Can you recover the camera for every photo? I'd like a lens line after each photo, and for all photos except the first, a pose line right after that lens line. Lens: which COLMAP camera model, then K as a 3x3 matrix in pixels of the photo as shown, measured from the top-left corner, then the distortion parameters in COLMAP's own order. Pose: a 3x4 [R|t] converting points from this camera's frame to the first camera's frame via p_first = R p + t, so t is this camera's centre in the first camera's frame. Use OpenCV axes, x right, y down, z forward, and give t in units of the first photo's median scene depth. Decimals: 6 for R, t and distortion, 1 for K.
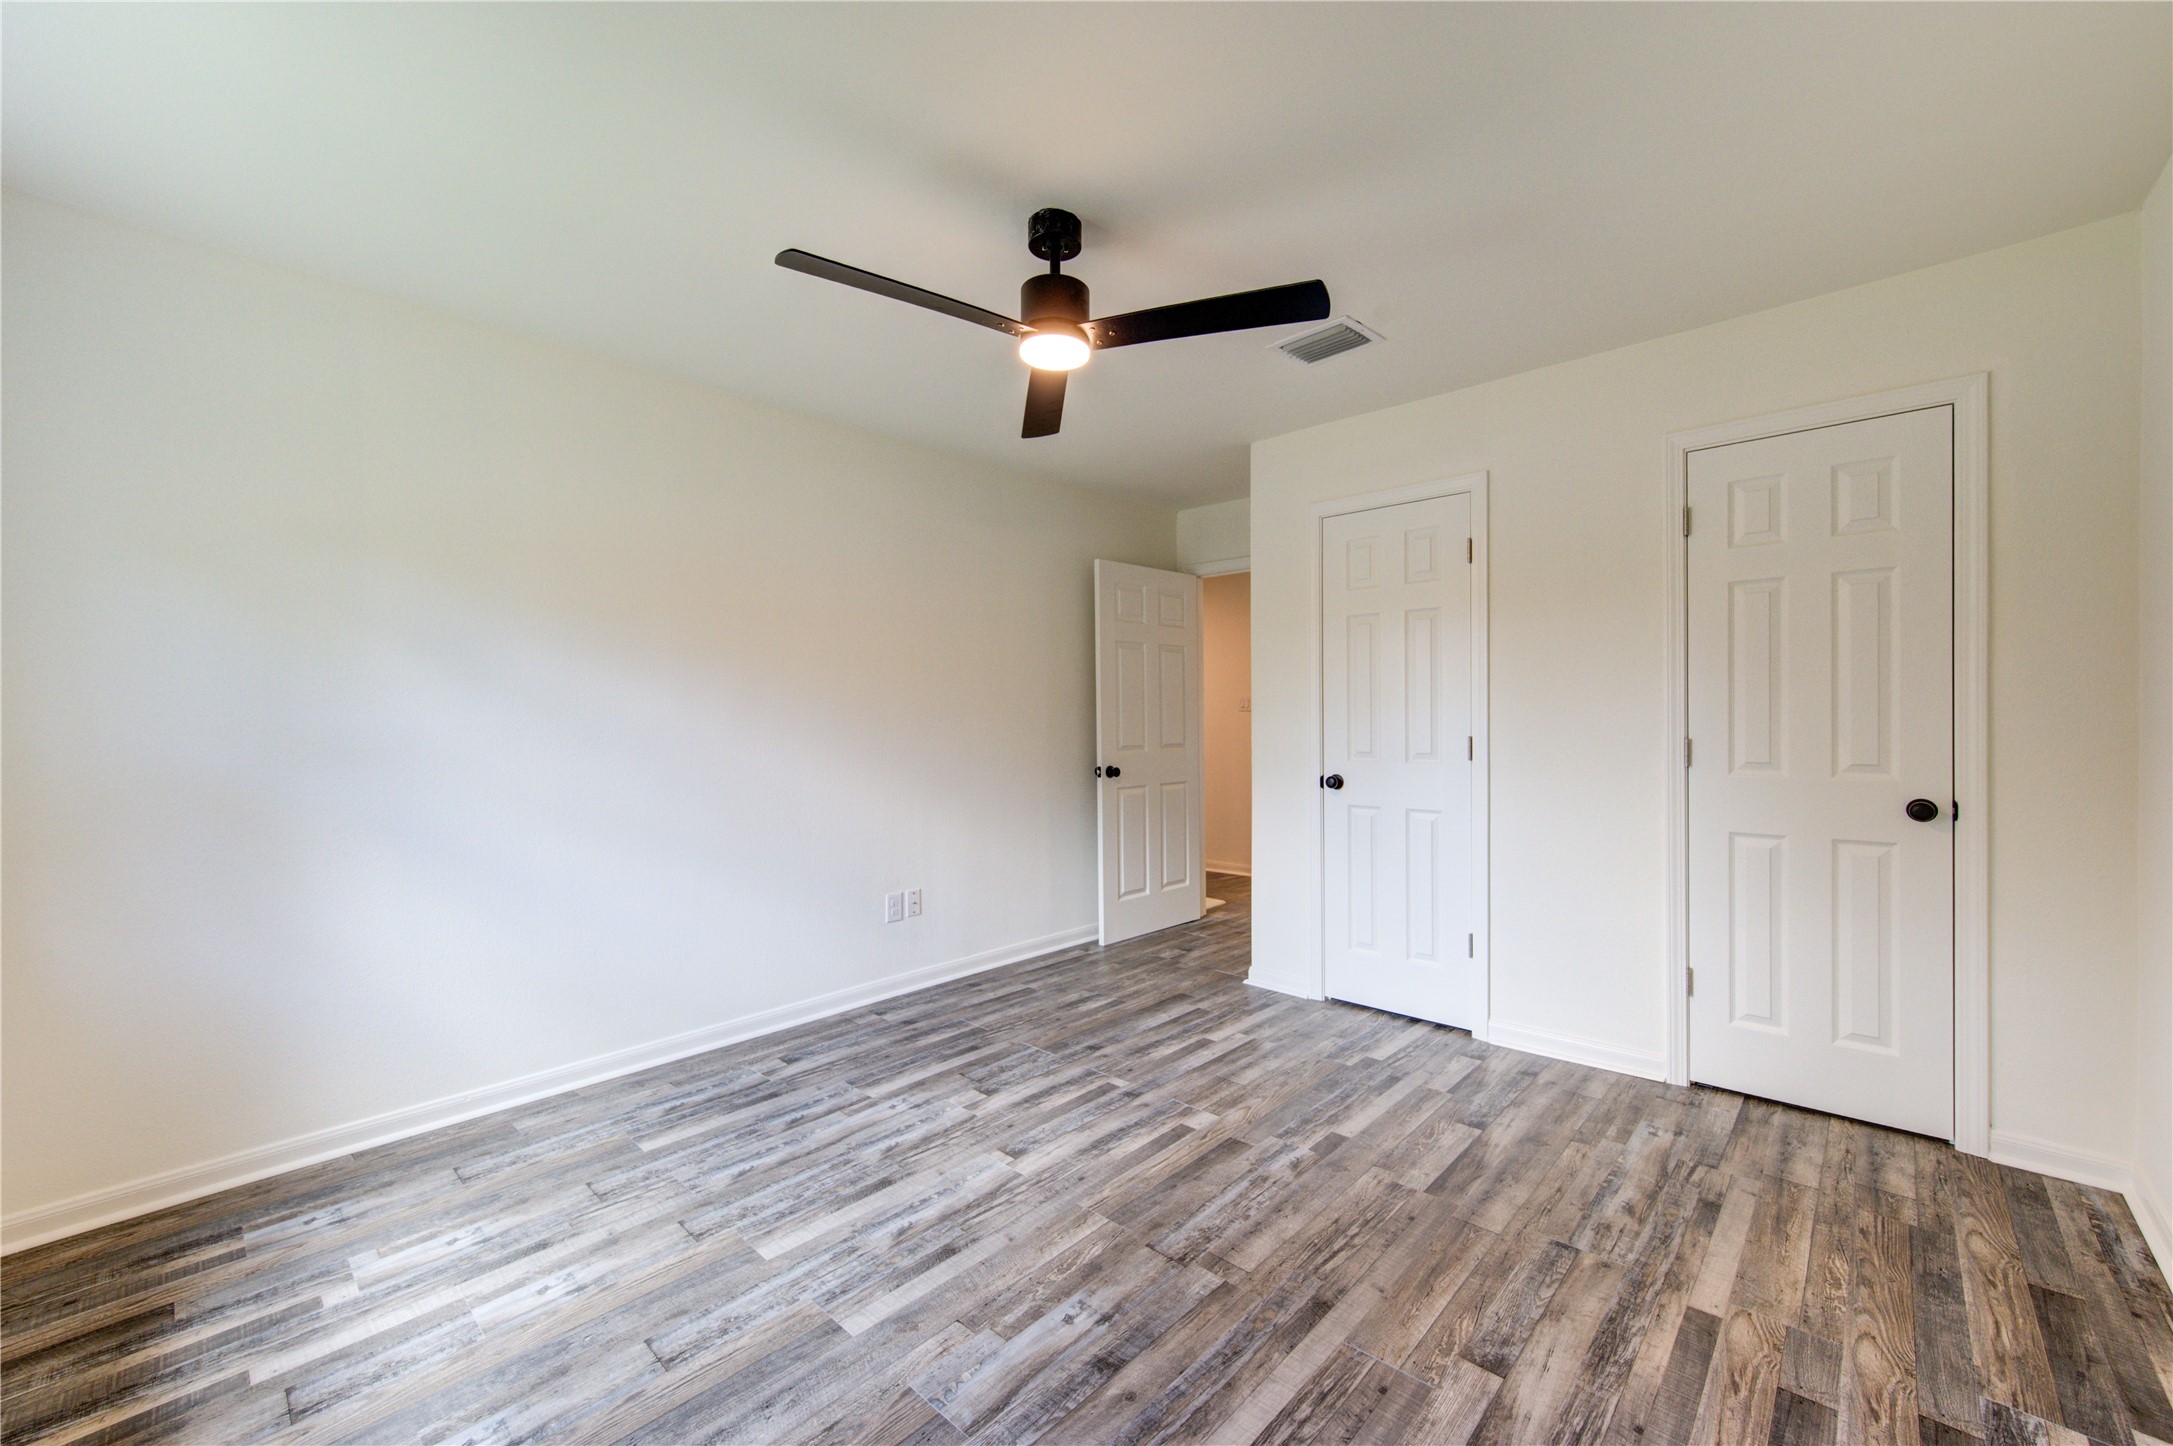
lens RADIAL K [[864.3, 0, 1086.9], [0, 864.3, 724.8], [0, 0, 1]] dist [0.001959, 0.000268]
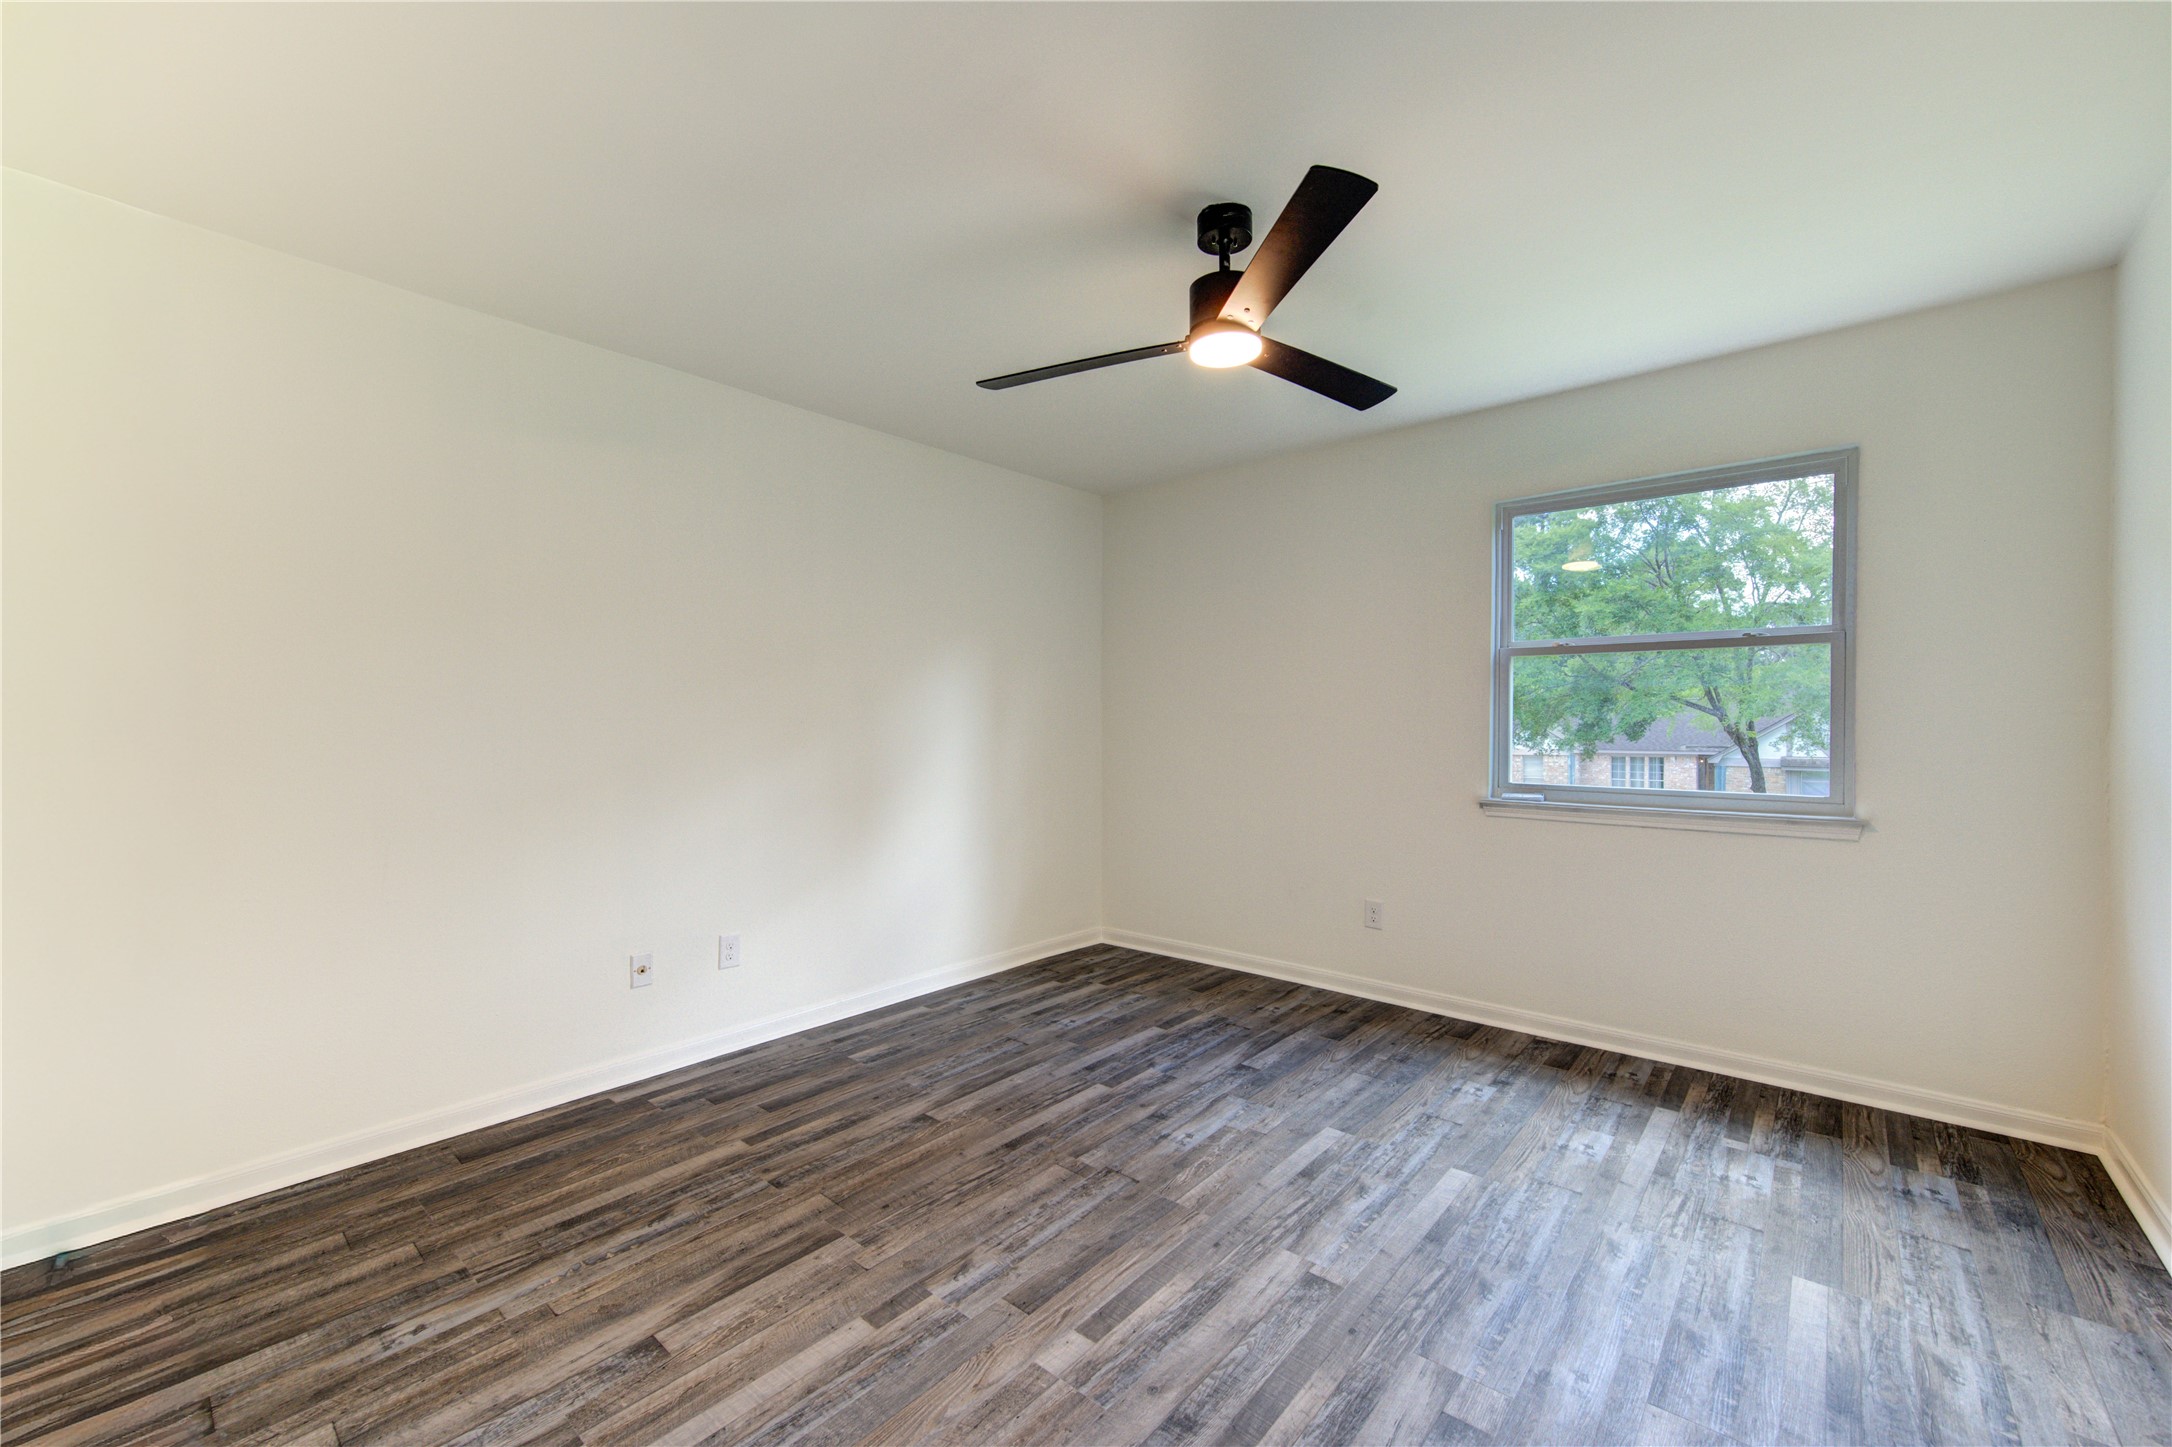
lens RADIAL K [[868.4, 0, 1085.1], [0, 868.4, 723.4], [0, 0, 1]] dist [0.002638, -0.000637]
pose [[-0.999103, 0.011223, -0.040826, 0.170885], [0.010913, 0.999910, 0.007812, -0.014808], [0.040910, 0.007360, -0.999136, 2.036064]]
